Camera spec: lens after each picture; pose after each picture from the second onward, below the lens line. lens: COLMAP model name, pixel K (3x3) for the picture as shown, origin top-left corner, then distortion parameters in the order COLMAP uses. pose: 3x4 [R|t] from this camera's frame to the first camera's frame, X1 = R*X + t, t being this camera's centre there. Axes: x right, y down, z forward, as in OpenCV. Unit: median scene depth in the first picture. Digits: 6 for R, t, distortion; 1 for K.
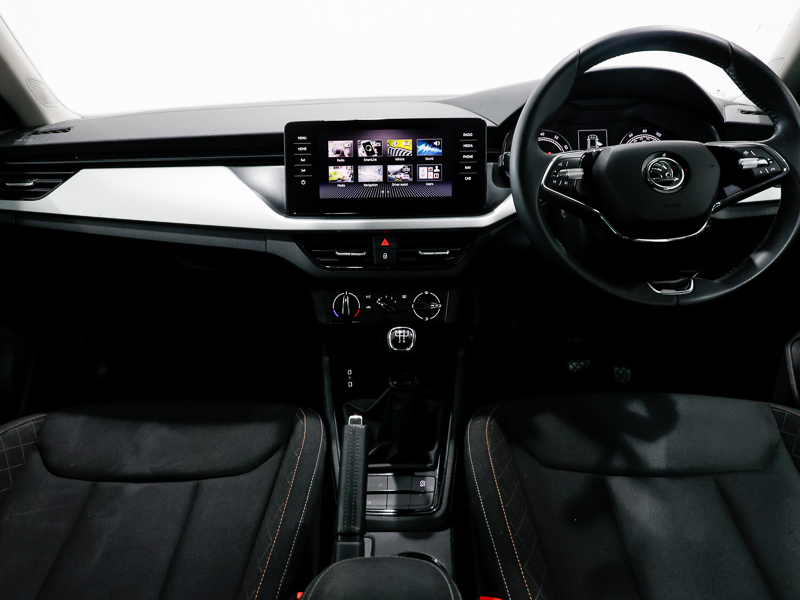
lens RADIAL K [[615.1, 0, 255.0], [0, 615.1, 299.7], [0, 0, 1]] dist [-0.000305, 0.000480]
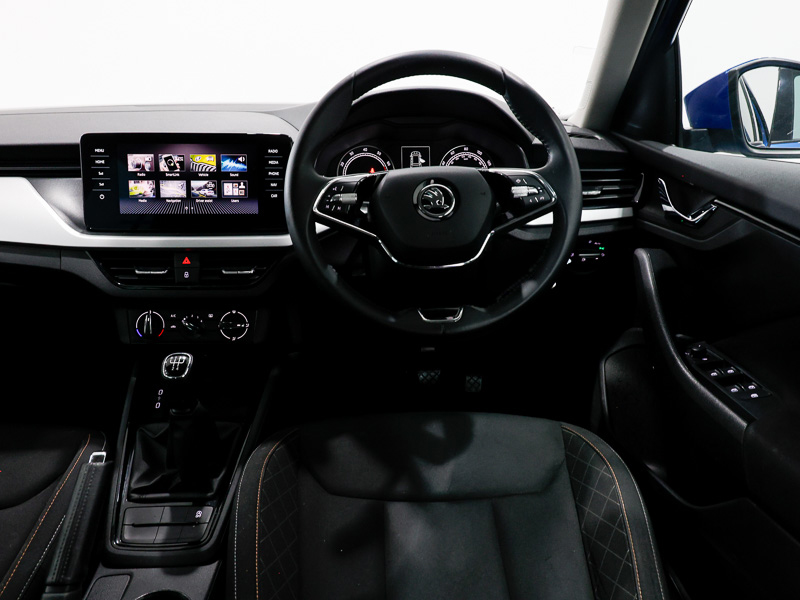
lens RADIAL K [[615.1, 0, 255.0], [0, 615.1, 299.7], [0, 0, 1]] dist [-0.000305, 0.000480]
pose [[0.996955, 0.006337, 0.077719, 0.261214], [-0.007640, 0.999835, 0.016480, -0.052065], [-0.077601, -0.017024, 0.996839, 0.027764]]
